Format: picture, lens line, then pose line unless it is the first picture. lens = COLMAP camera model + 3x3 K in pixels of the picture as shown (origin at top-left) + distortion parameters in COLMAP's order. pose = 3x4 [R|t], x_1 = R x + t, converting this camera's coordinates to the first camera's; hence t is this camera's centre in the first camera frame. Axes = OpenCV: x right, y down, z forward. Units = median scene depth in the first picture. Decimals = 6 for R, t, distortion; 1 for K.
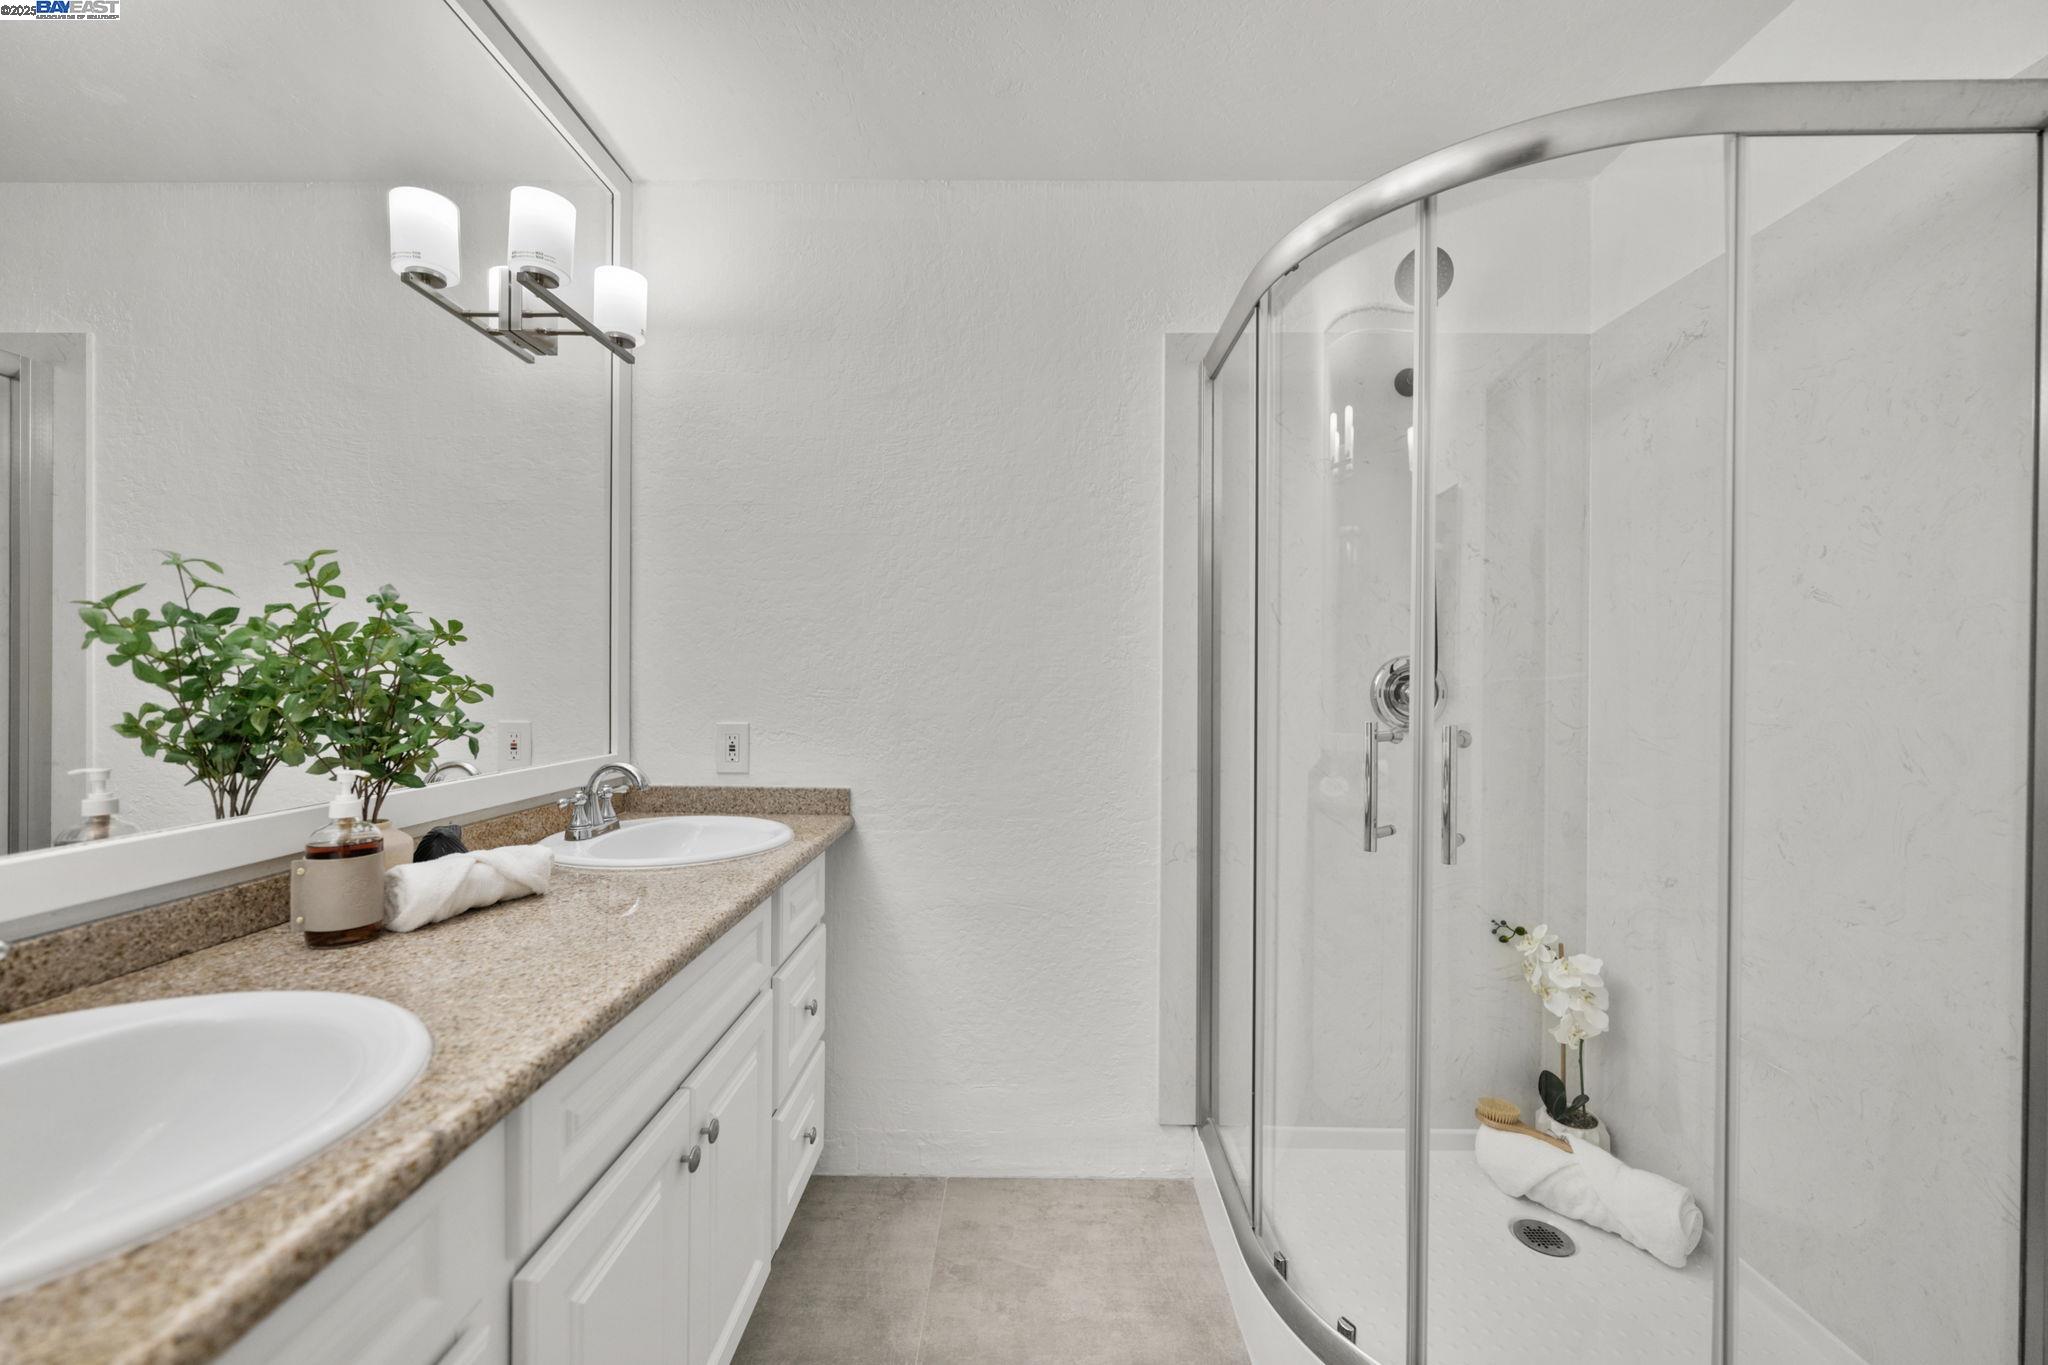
lens RADIAL K [[818.5, 0, 1109.8], [0, 818.5, 691.9], [0, 0, 1]] dist [-0.002020, 0.000016]
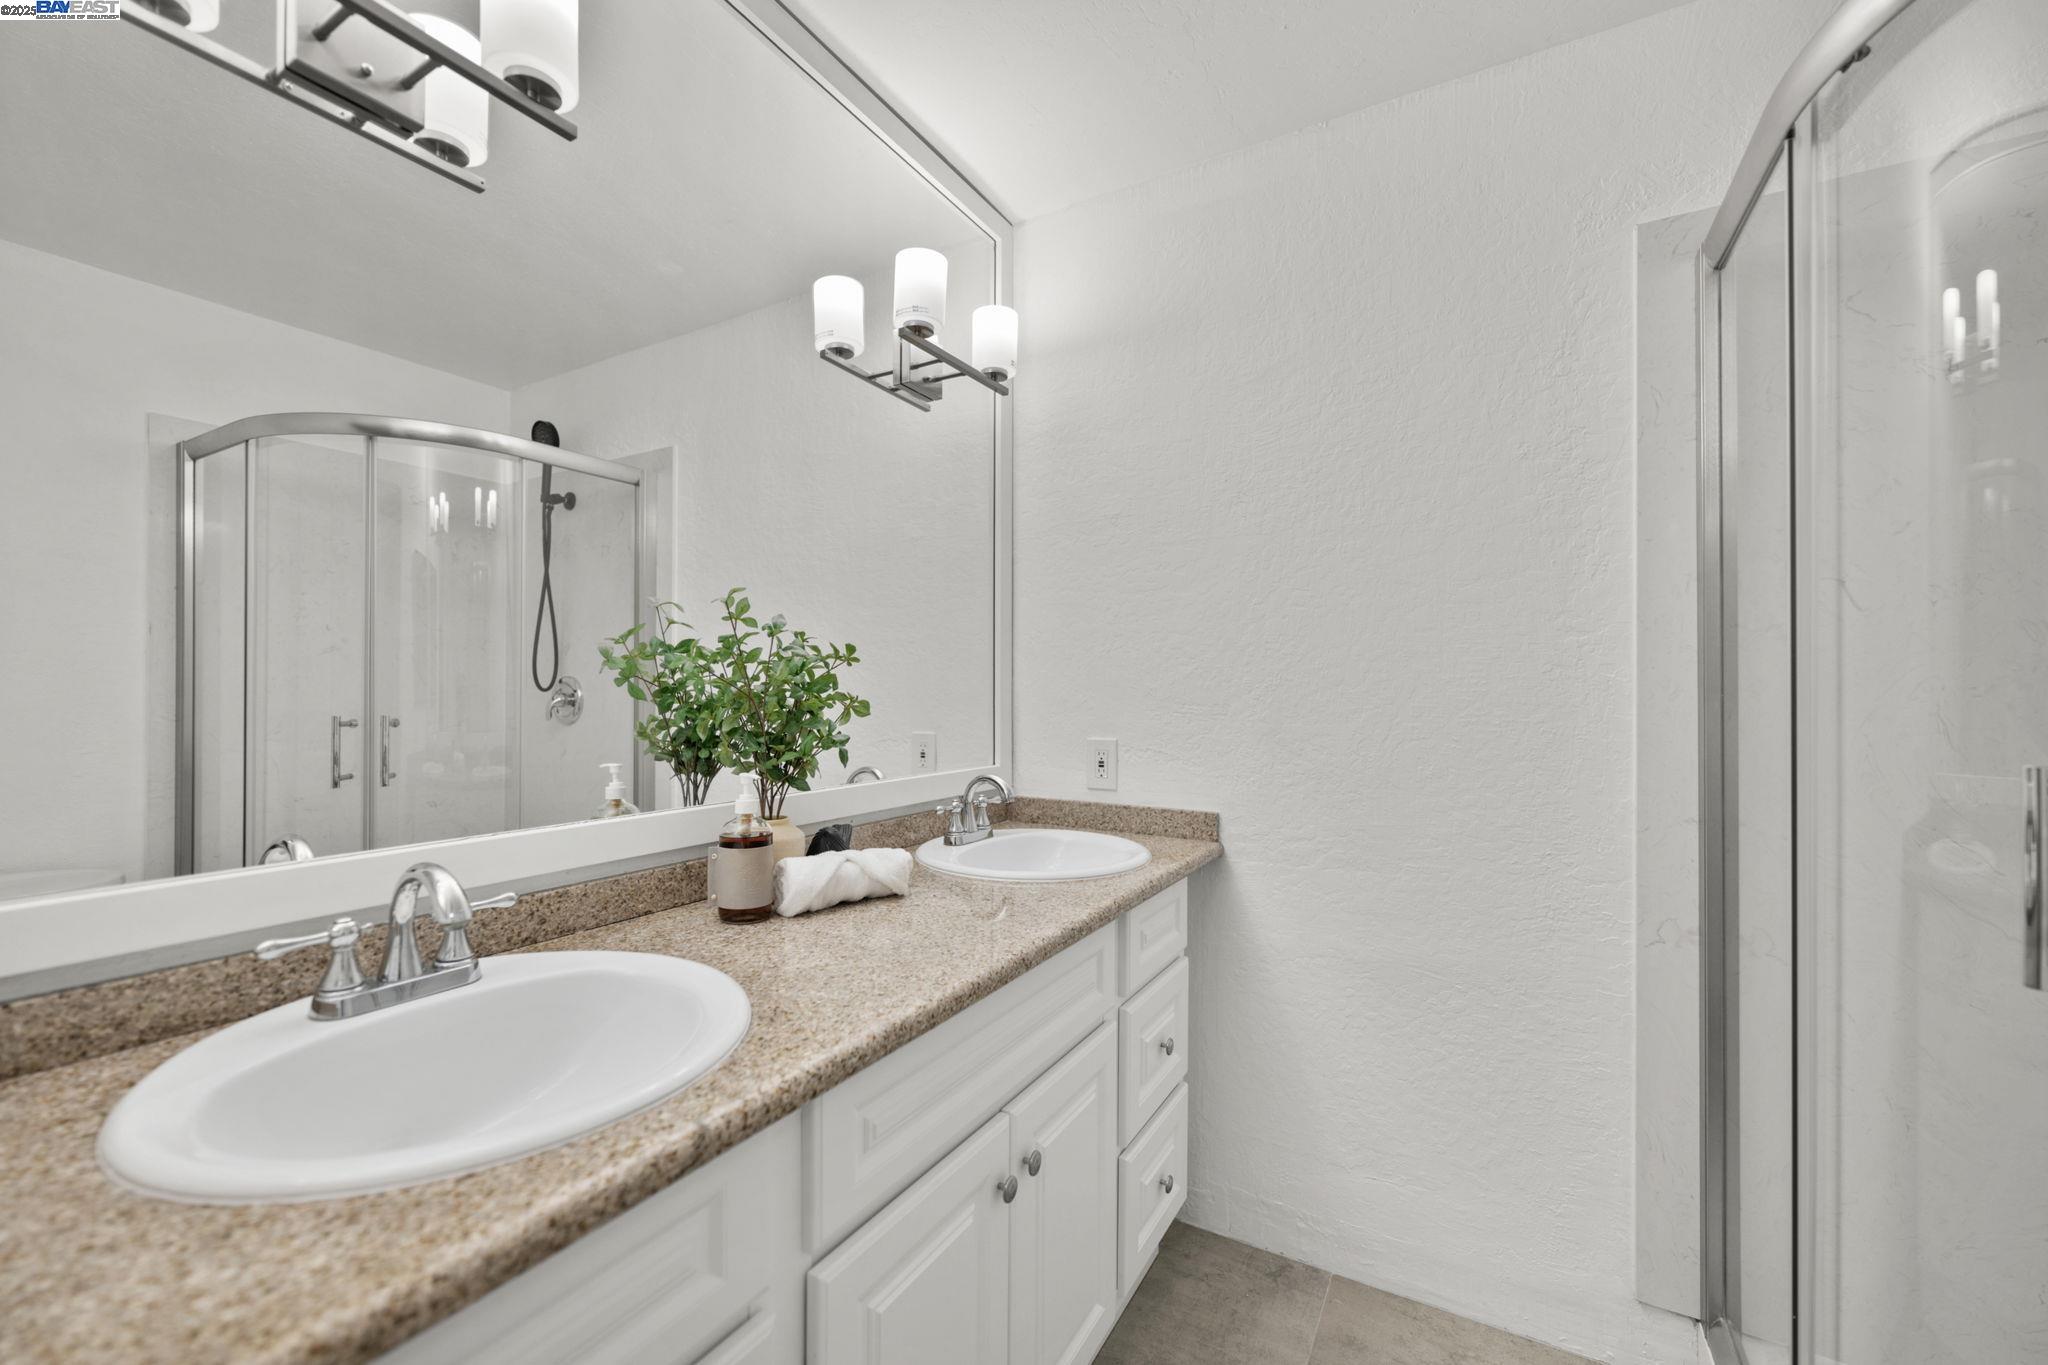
lens RADIAL K [[818.5, 0, 1109.8], [0, 818.5, 691.9], [0, 0, 1]] dist [-0.002020, 0.000016]
pose [[0.841608, -0.003086, -0.540079, 0.119459], [-0.005812, 0.999874, -0.014769, -0.006163], [0.540057, 0.015569, 0.841485, 0.239238]]
